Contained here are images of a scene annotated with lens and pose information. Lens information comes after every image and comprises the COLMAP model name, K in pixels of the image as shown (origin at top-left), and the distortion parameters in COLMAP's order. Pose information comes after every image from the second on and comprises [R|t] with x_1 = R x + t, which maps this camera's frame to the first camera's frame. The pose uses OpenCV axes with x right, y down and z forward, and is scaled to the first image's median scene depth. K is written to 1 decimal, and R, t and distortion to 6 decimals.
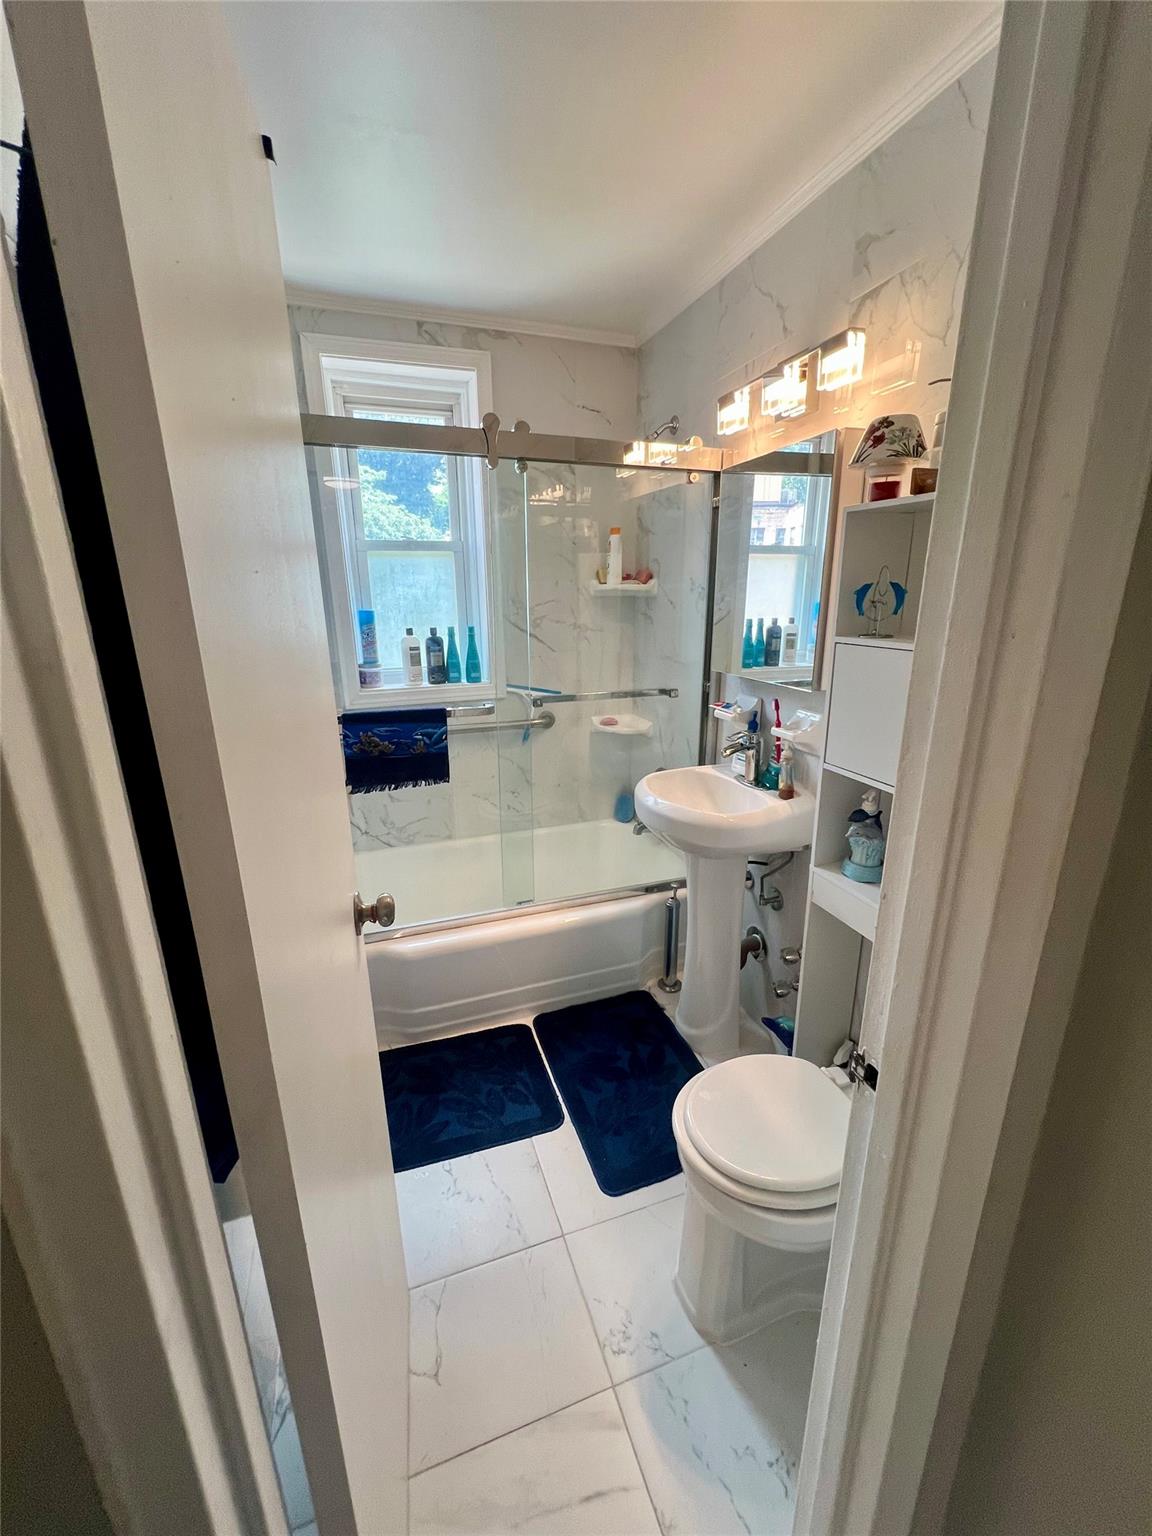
lens RADIAL K [[614.5, 0, 573.4], [0, 614.5, 769.1], [0, 0, 1]] dist [-0.003330, 0.000415]
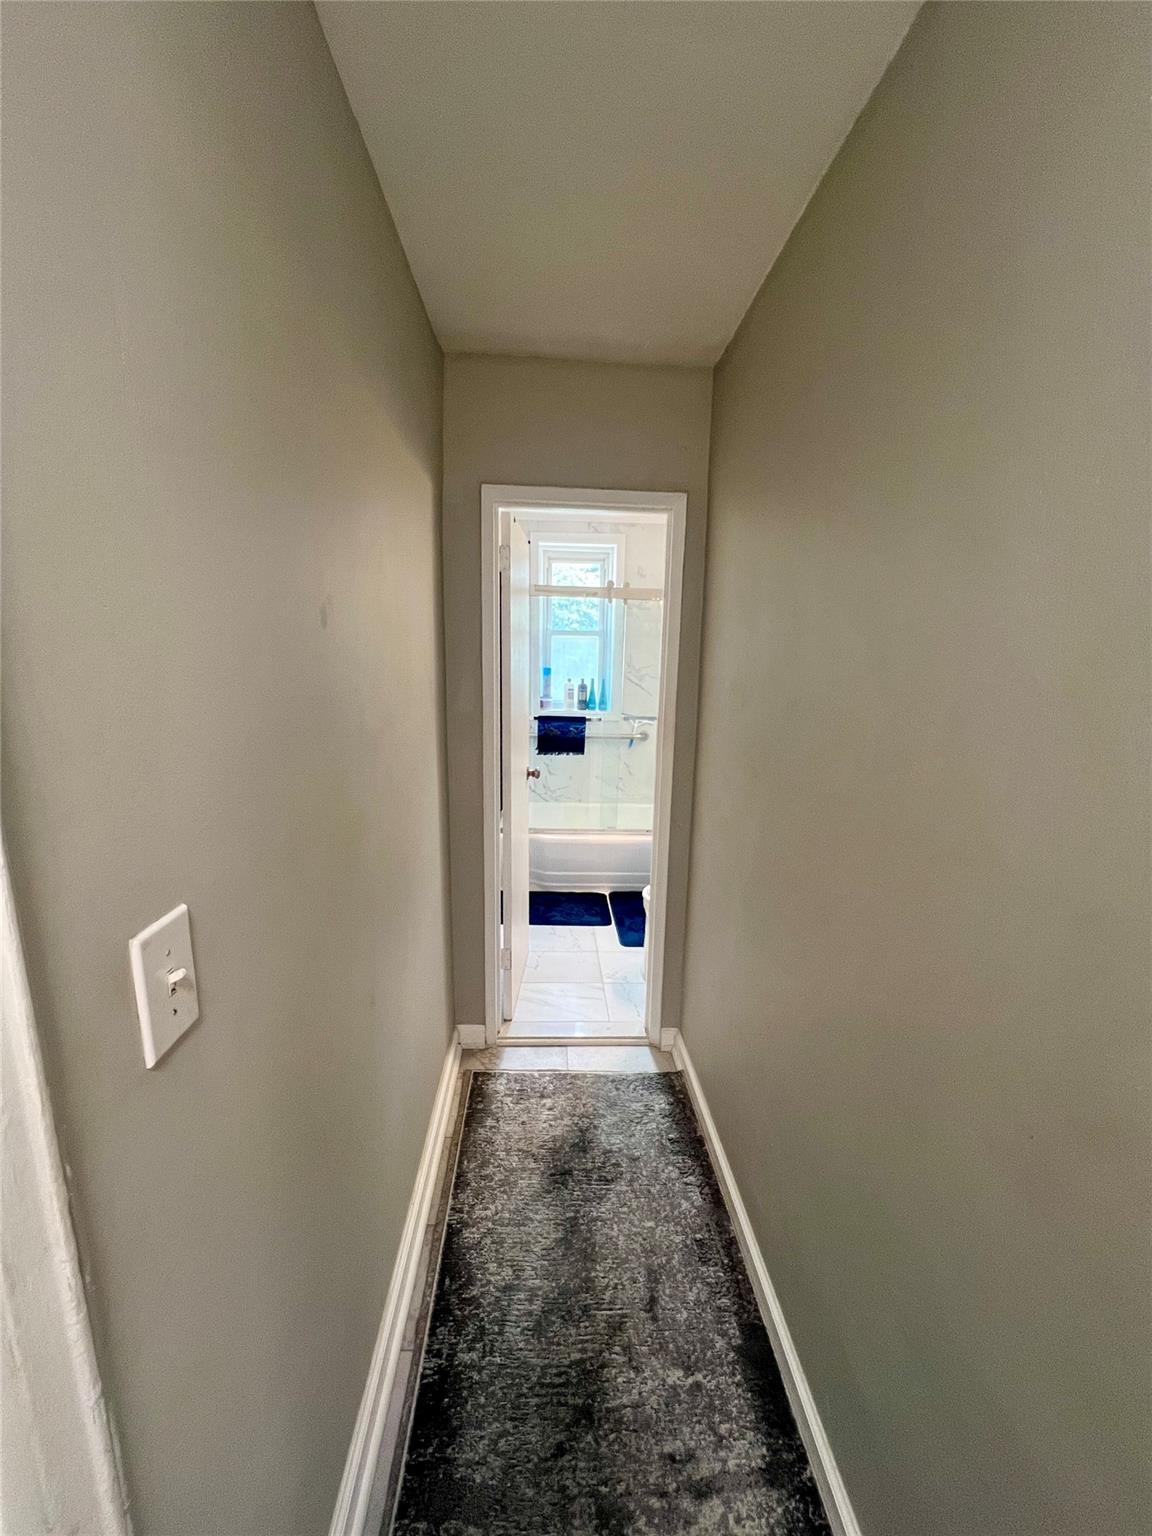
lens RADIAL K [[614.5, 0, 571.8], [0, 614.5, 767.9], [0, 0, 1]] dist [-0.003330, 0.000415]
pose [[0.956749, 0.080659, -0.279510, 0.320320], [-0.105557, 0.991567, -0.075179, 0.200208], [0.271089, 0.101431, 0.957195, -0.841229]]
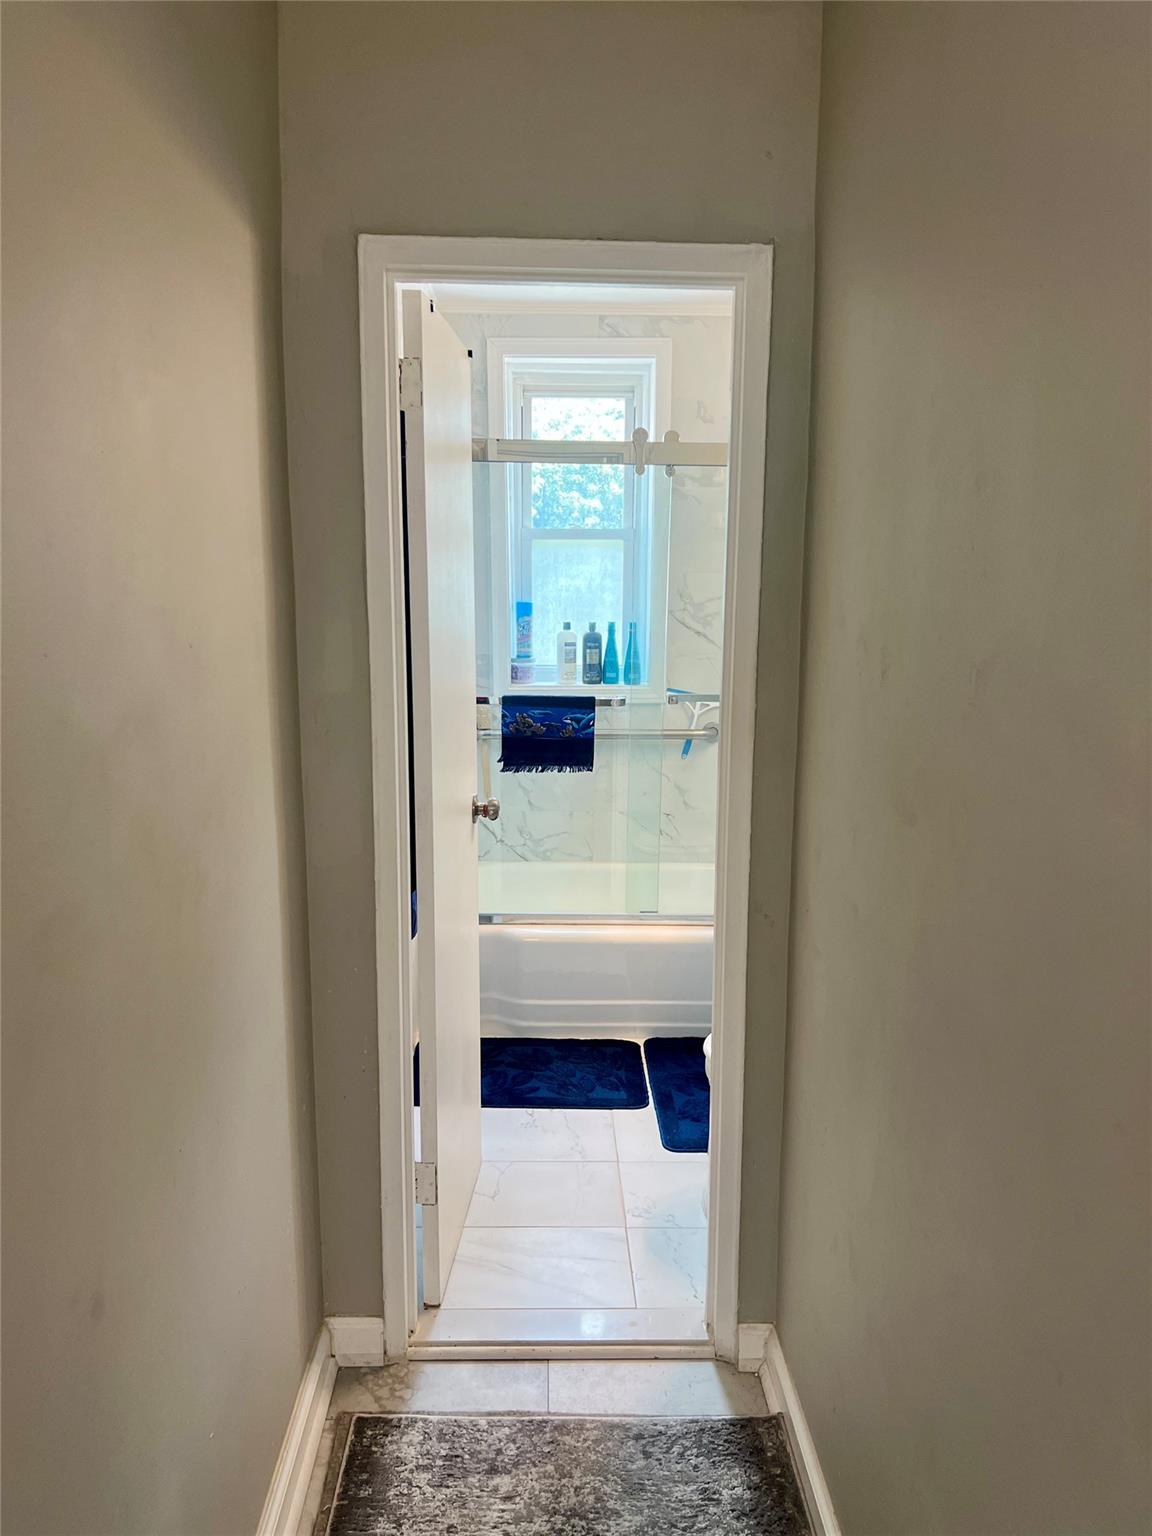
lens RADIAL K [[1158.1, 0, 570.9], [0, 1158.1, 780.0], [0, 0, 1]] dist [0.055725, -0.066988]
pose [[0.951464, 0.069650, -0.299774, 0.341266], [-0.098338, 0.991795, -0.081684, 0.181619], [0.291625, 0.107199, 0.950507, -0.773947]]
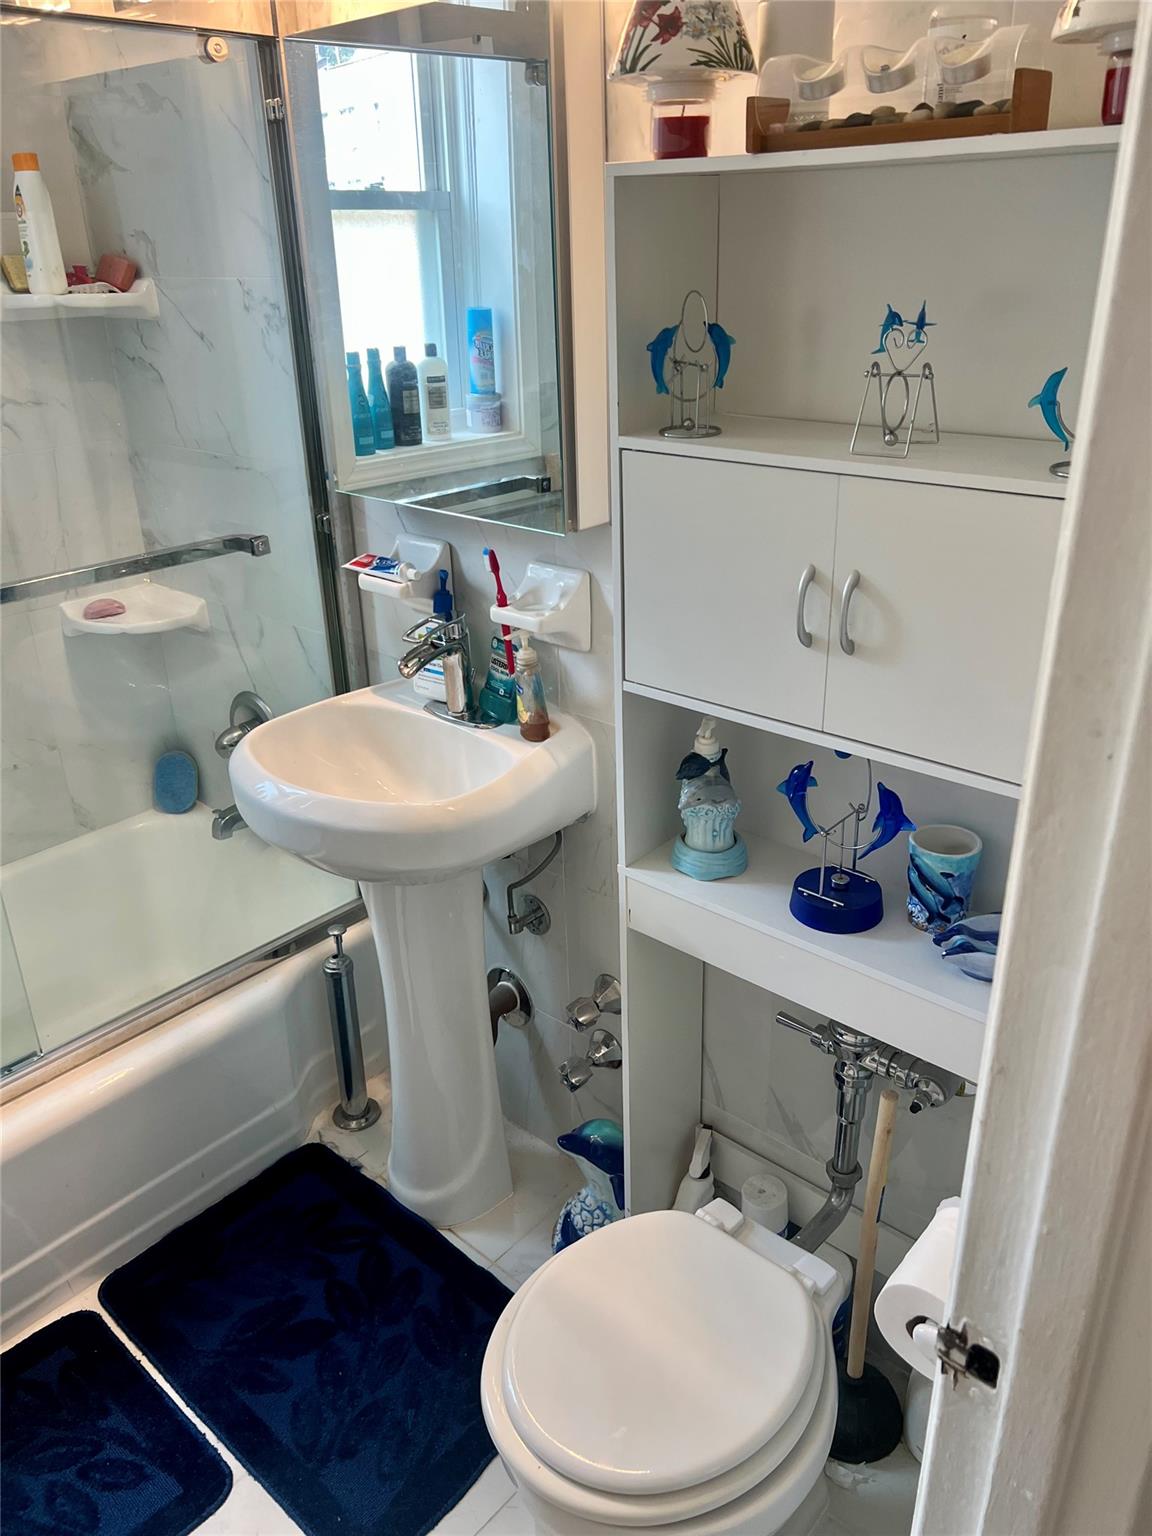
lens RADIAL K [[1158.1, 0, 569.7], [0, 1158.1, 780.1], [0, 0, 1]] dist [0.055725, -0.066988]
pose [[0.875288, -0.216135, 0.432616, -0.054970], [0.150854, 0.971960, 0.180377, -0.078270], [-0.459471, -0.092621, 0.883350, 0.094989]]
